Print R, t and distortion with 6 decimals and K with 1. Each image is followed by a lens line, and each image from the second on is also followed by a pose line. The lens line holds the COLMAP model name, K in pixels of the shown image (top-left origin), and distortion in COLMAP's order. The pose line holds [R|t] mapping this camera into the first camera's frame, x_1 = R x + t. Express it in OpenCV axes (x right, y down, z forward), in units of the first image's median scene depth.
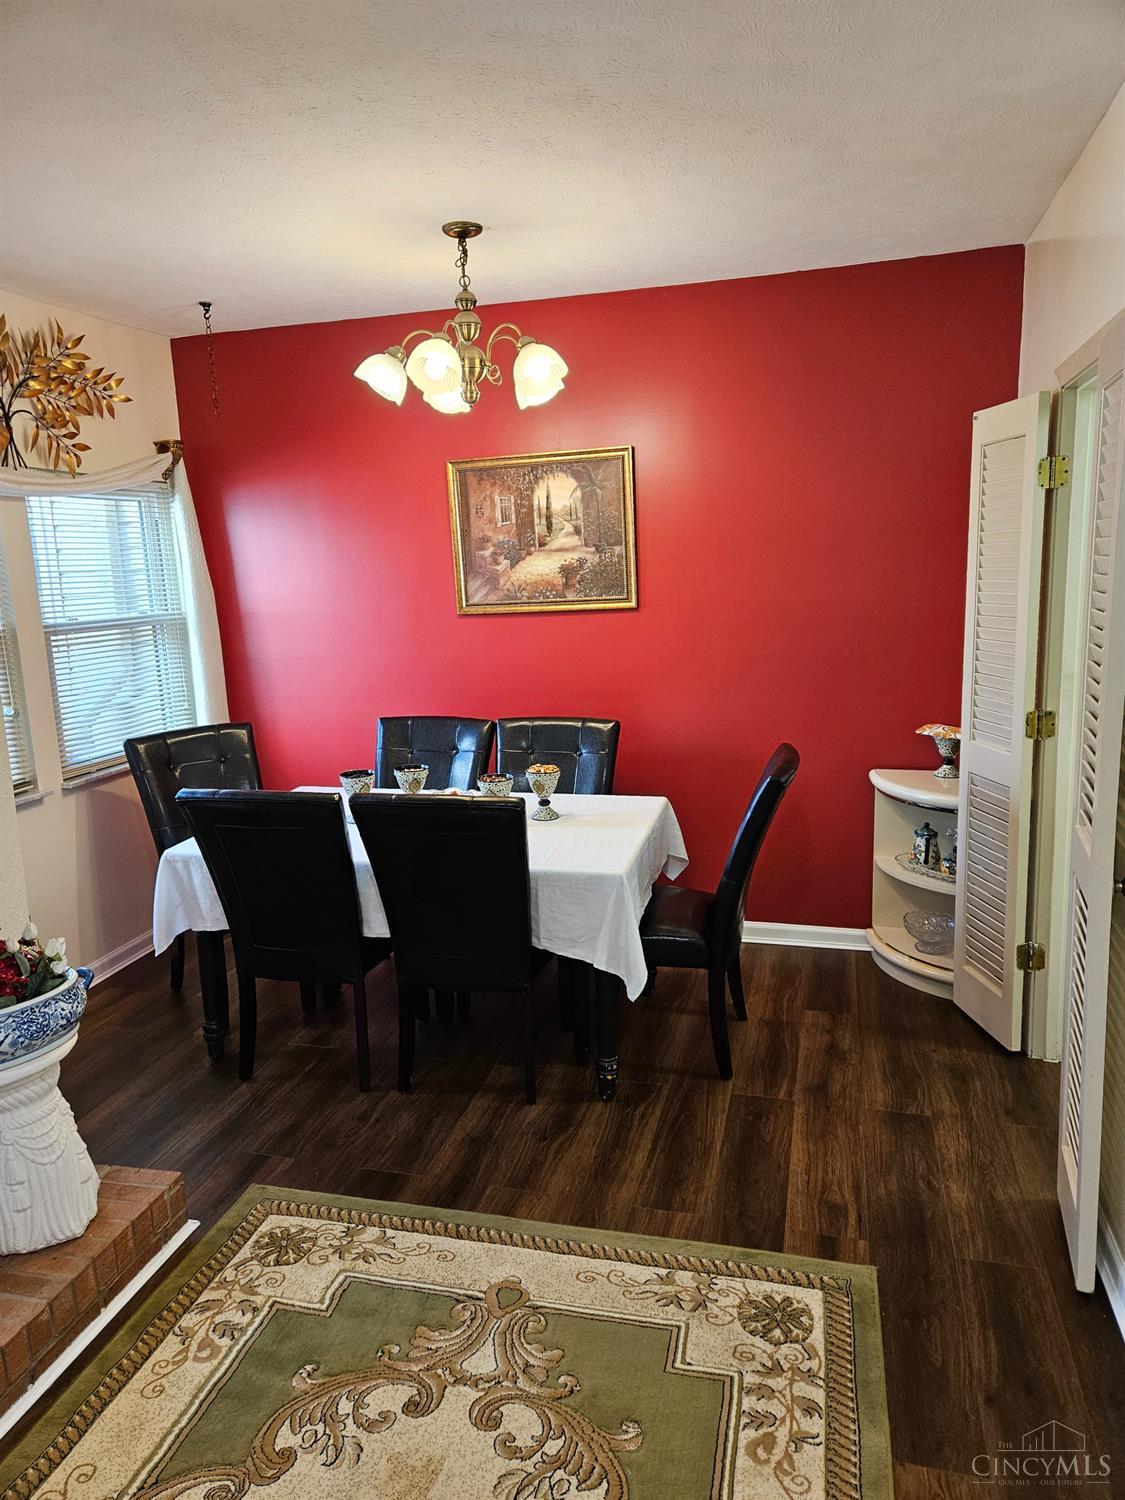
lens RADIAL K [[998.7, 0, 554.8], [0, 998.7, 744.8], [0, 0, 1]] dist [0.077275, -0.062943]
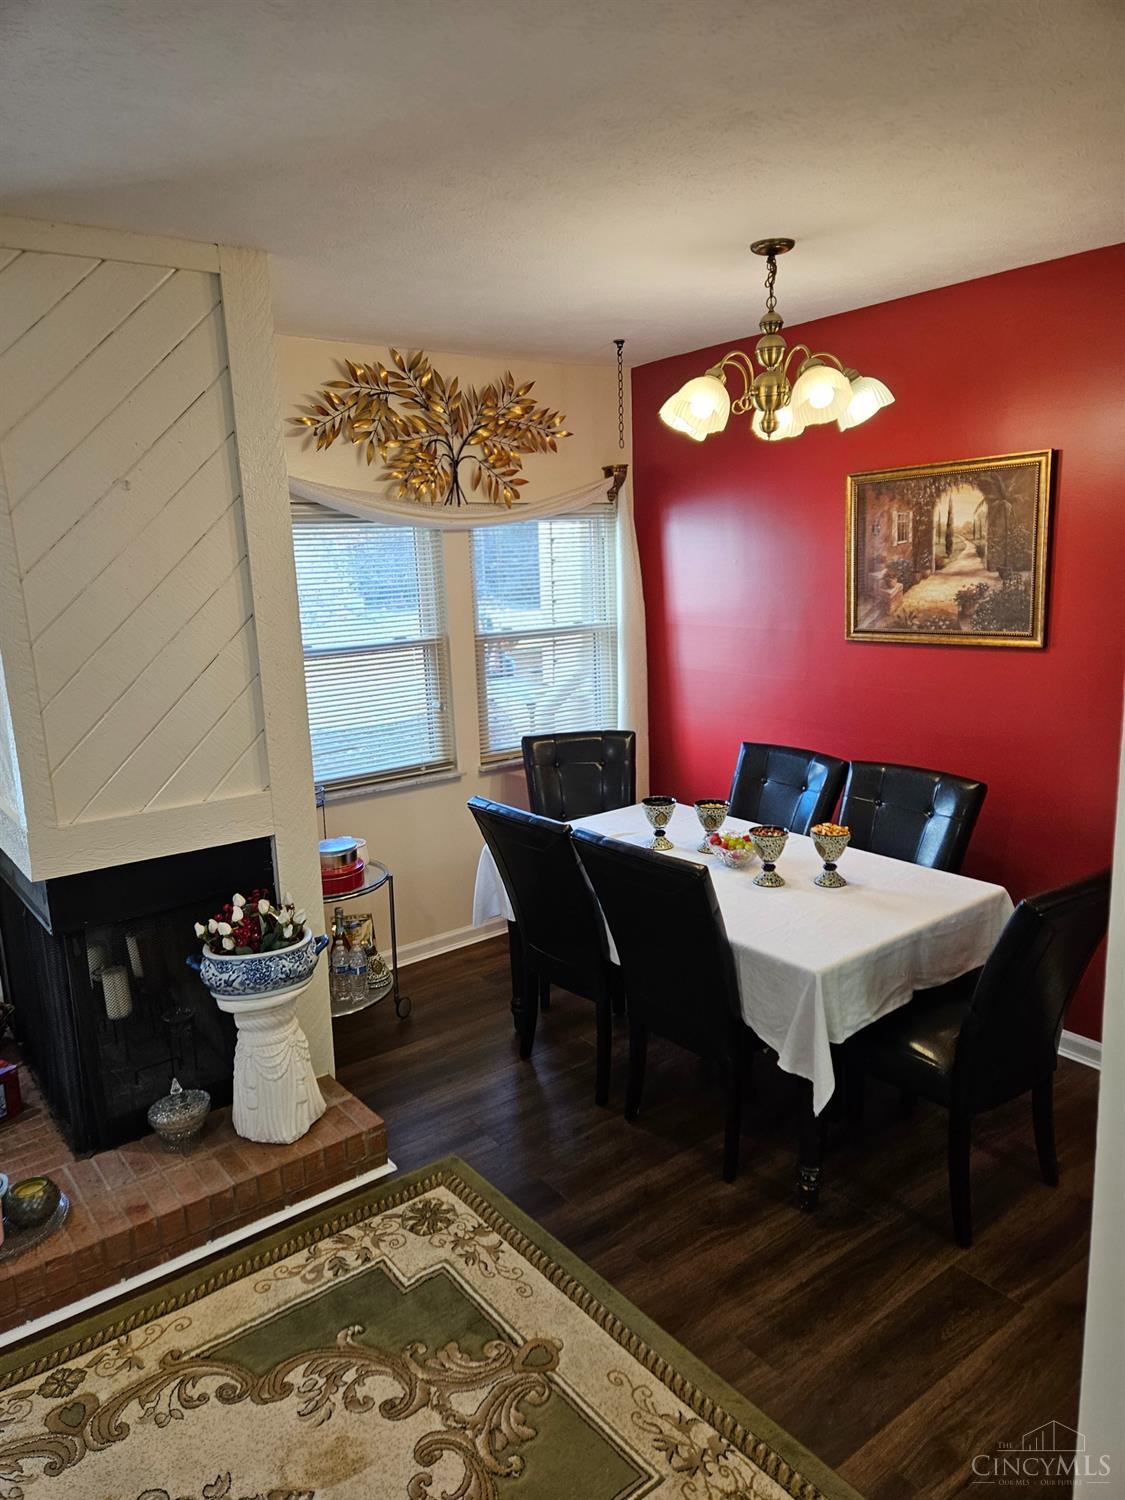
lens RADIAL K [[998.7, 0, 561.0], [0, 998.7, 749.0], [0, 0, 1]] dist [0.077275, -0.062943]
pose [[0.793787, 0.128671, -0.594429, 0.373947], [-0.105863, 0.991676, 0.073292, -0.102228], [0.598912, 0.004750, 0.800801, 0.146298]]
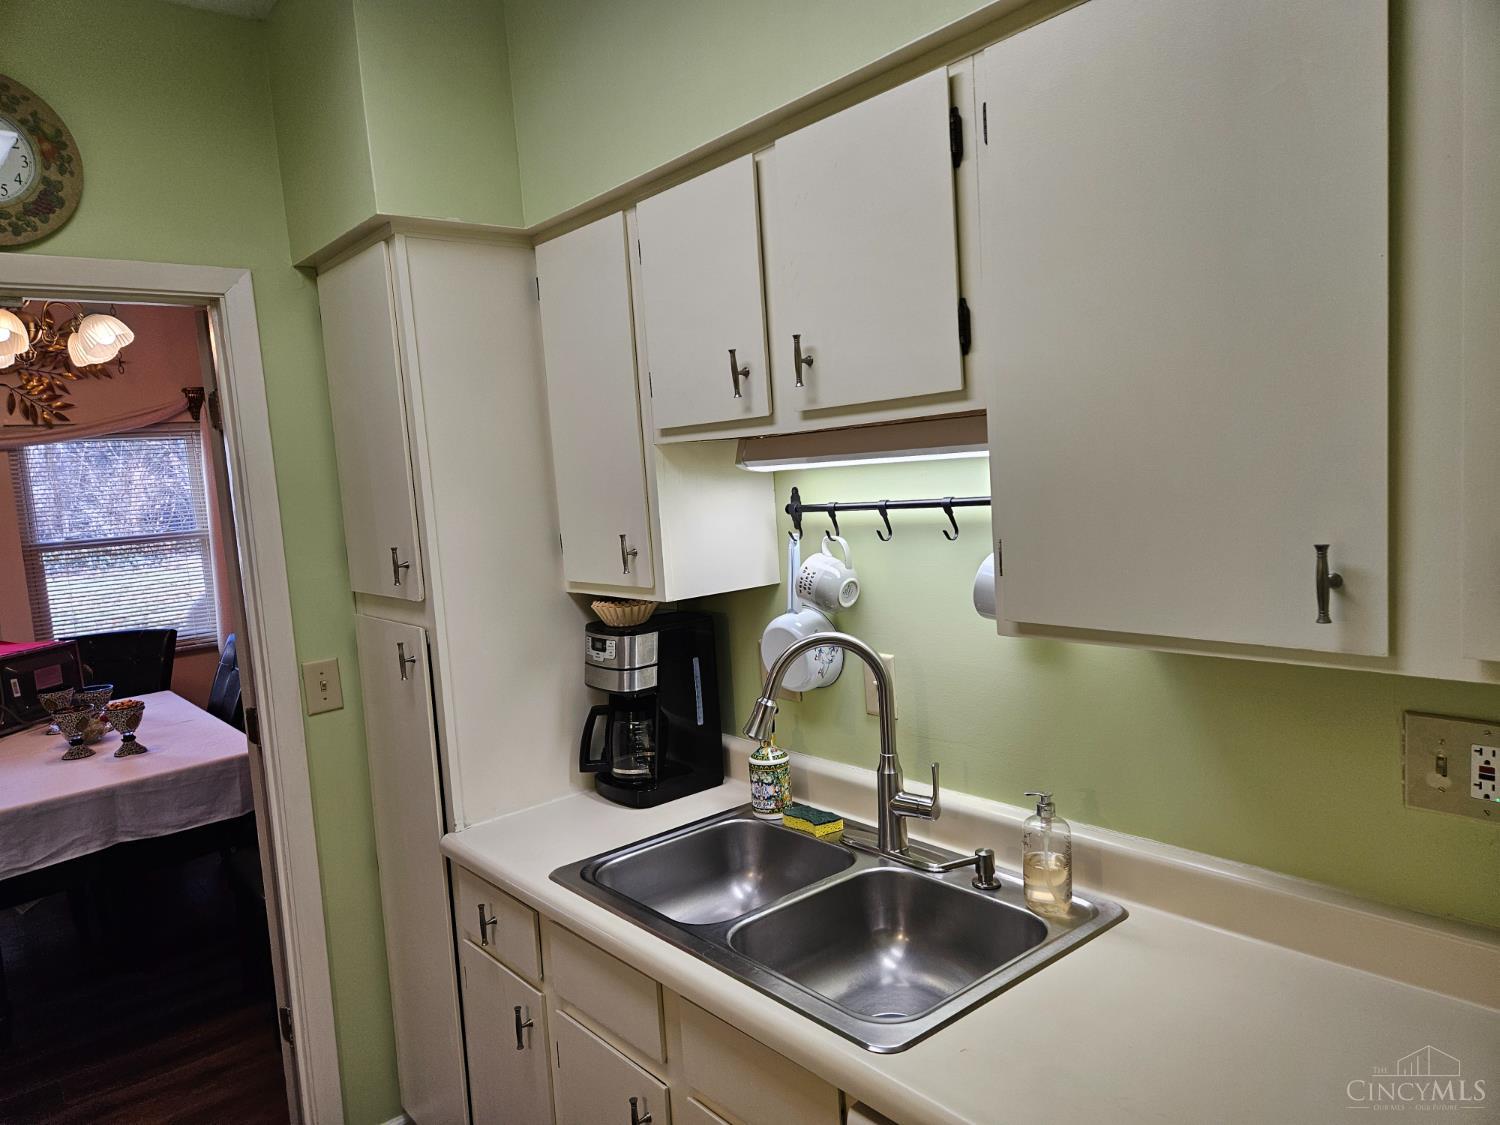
lens RADIAL K [[998.7, 0, 744.5], [0, 998.7, 569.1], [0, 0, 1]] dist [0.077275, -0.062943]
pose [[0.819785, 0.042690, -0.571078, 1.248252], [-0.066052, 0.997611, -0.020244, -0.153063], [0.568850, 0.054317, 0.820646, 0.579636]]
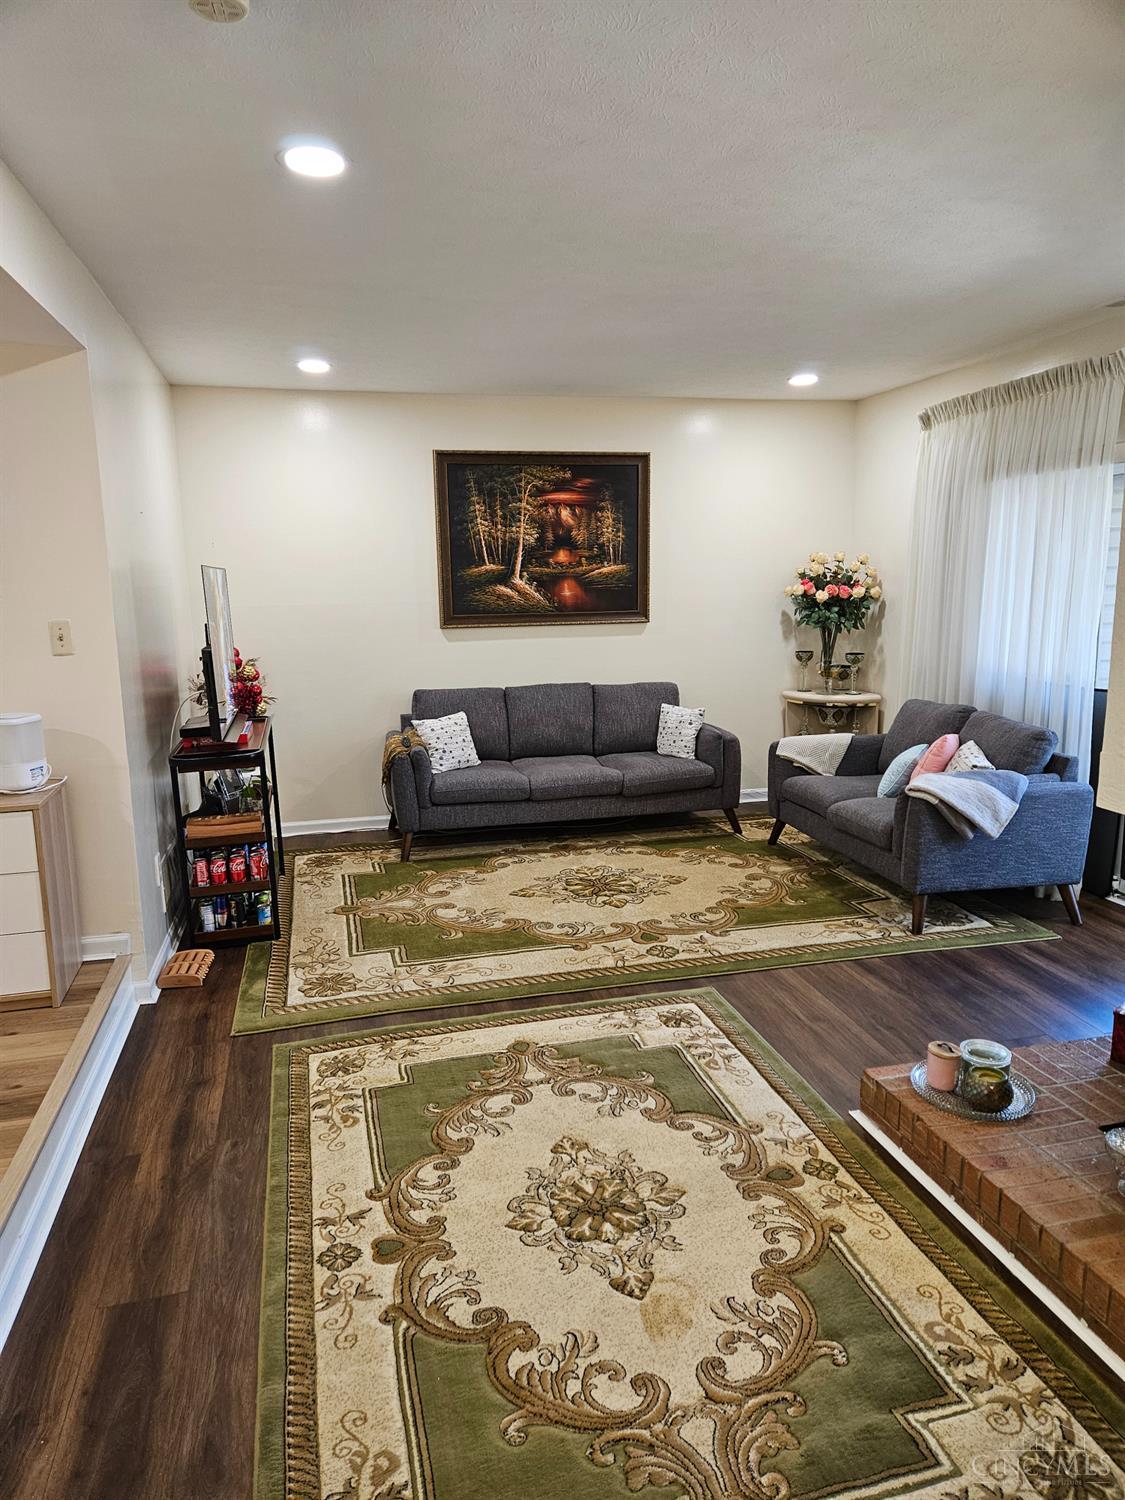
lens RADIAL K [[998.7, 0, 558.8], [0, 998.7, 747.7], [0, 0, 1]] dist [0.077275, -0.062943]
pose [[-0.871208, 0.136923, -0.471432, 0.260354], [-0.036525, 0.939575, 0.340388, -0.183112], [0.489553, 0.313768, -0.813565, 1.020922]]
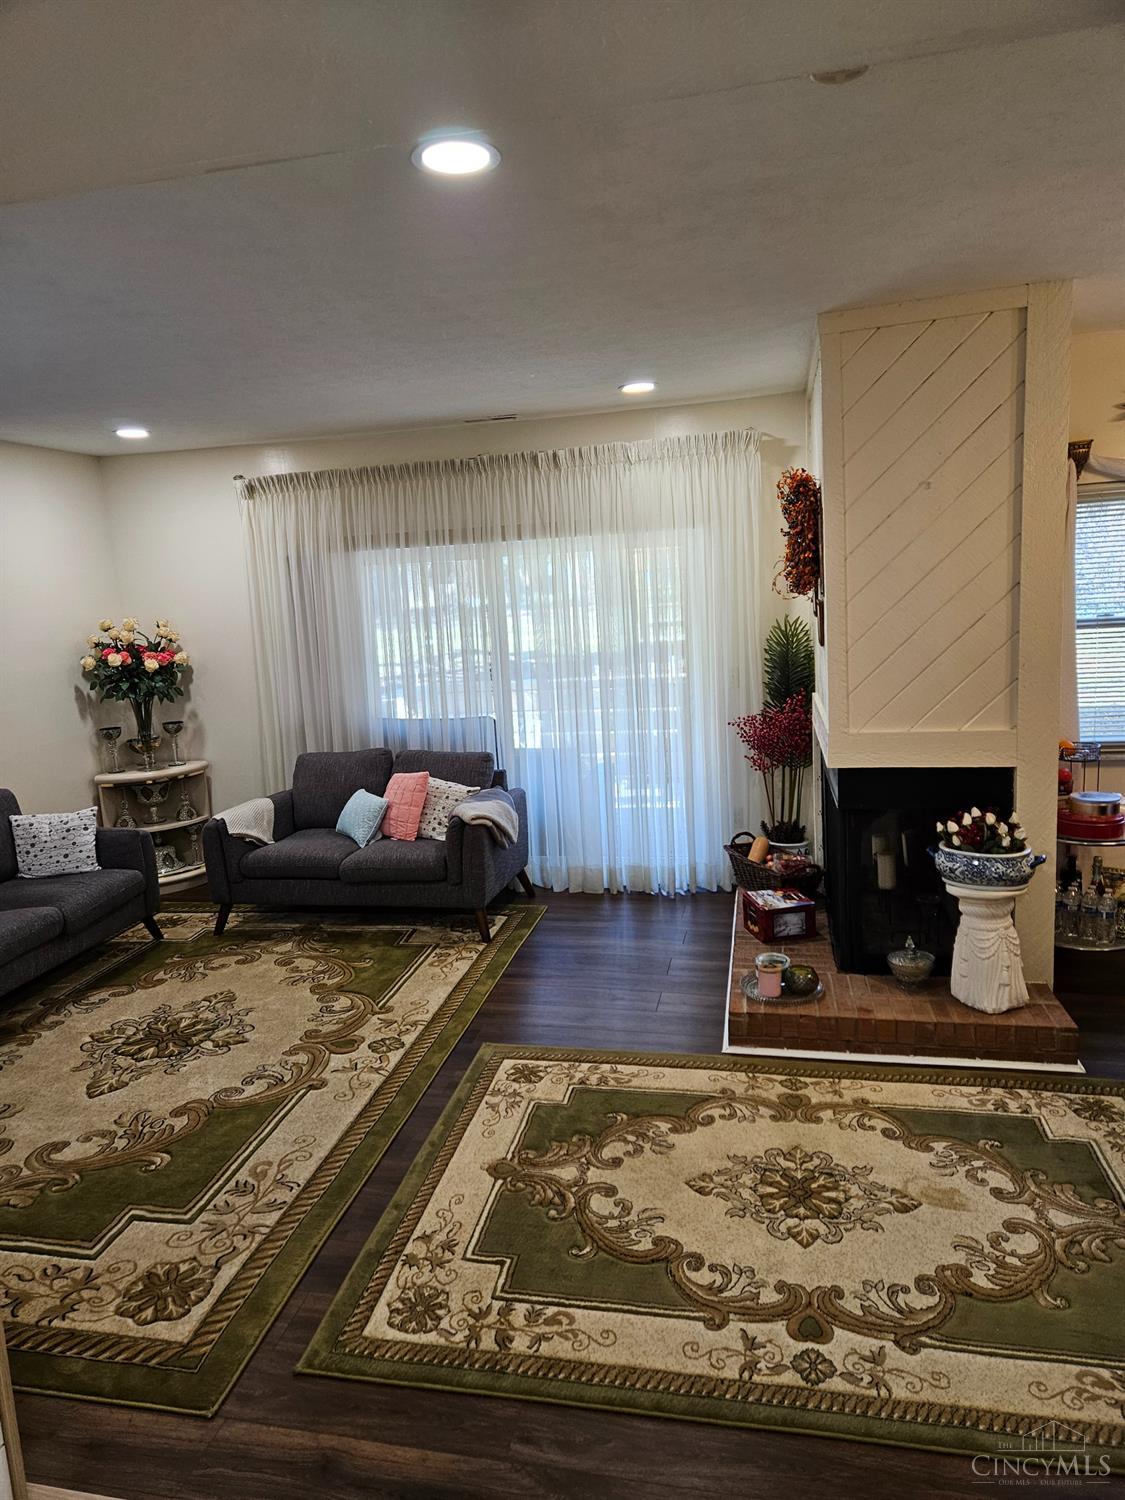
lens RADIAL K [[998.7, 0, 554.4], [0, 998.7, 744.8], [0, 0, 1]] dist [0.077275, -0.062943]
pose [[0.053172, 0.196710, -0.979019, 0.718826], [-0.121896, 0.974352, 0.189153, -0.100740], [0.991118, 0.109281, 0.075786, 0.135765]]
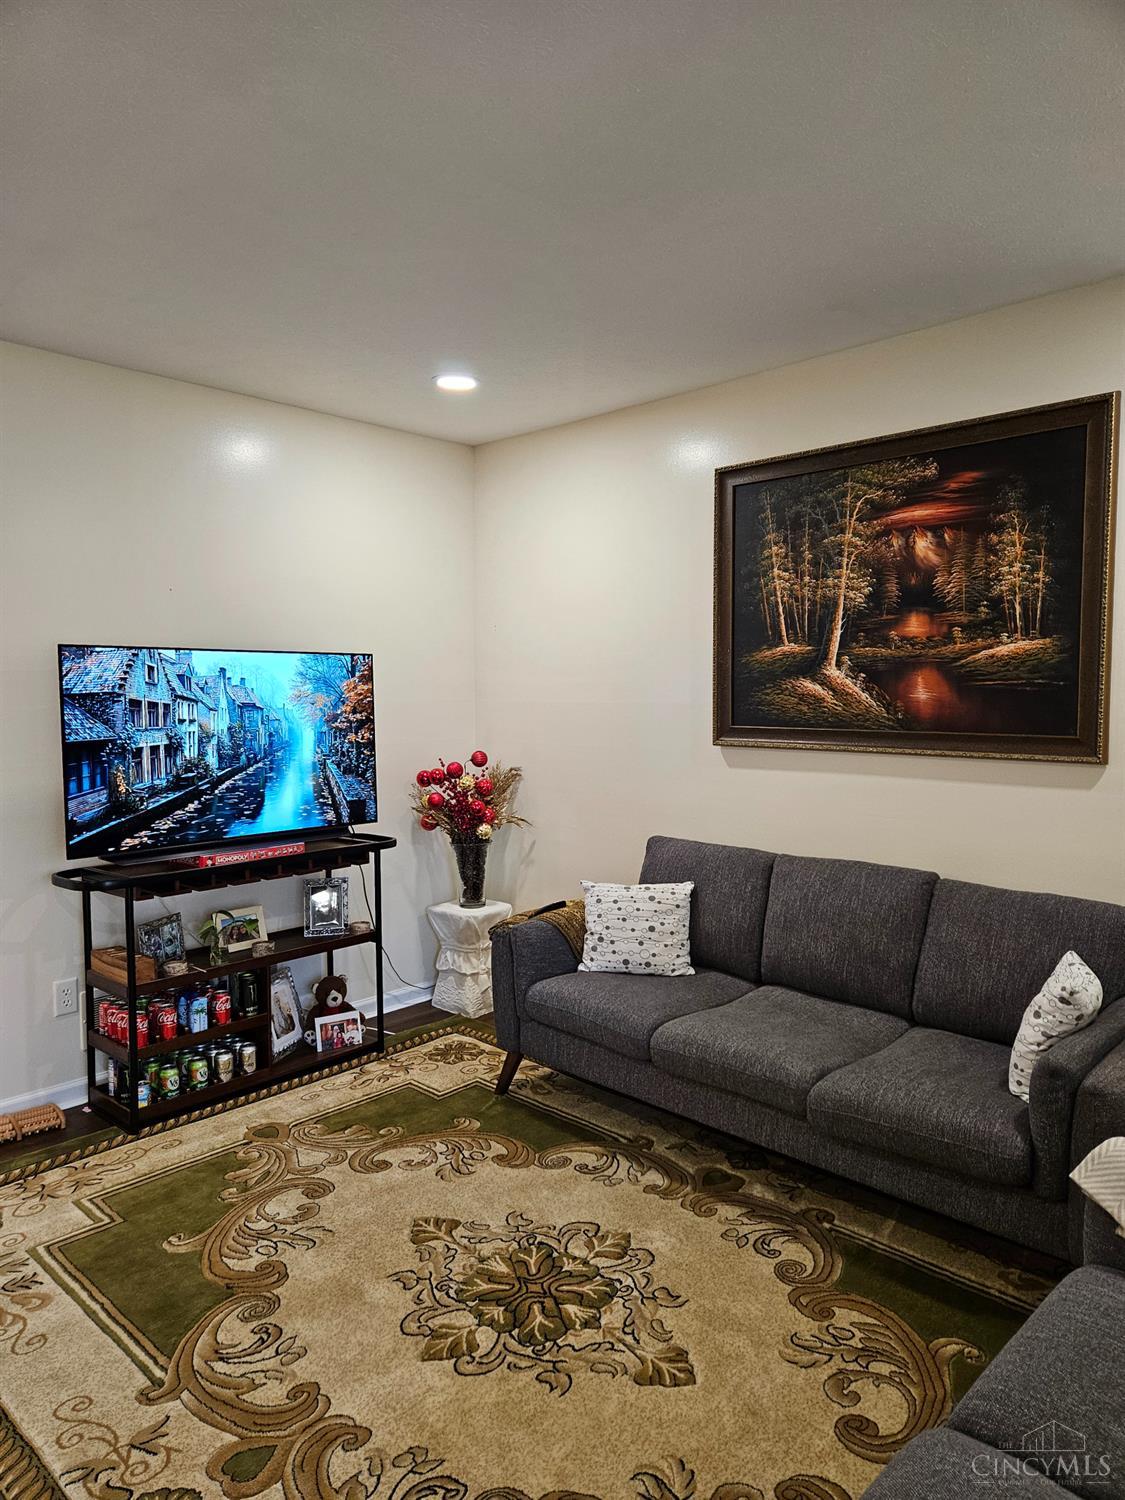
lens RADIAL K [[998.7, 0, 544.0], [0, 998.7, 744.8], [0, 0, 1]] dist [0.077275, -0.062943]
pose [[-0.874692, 0.013398, 0.484494, -0.961806], [0.123547, 0.972760, 0.196148, 0.012734], [-0.468668, 0.231426, -0.852521, 0.361773]]
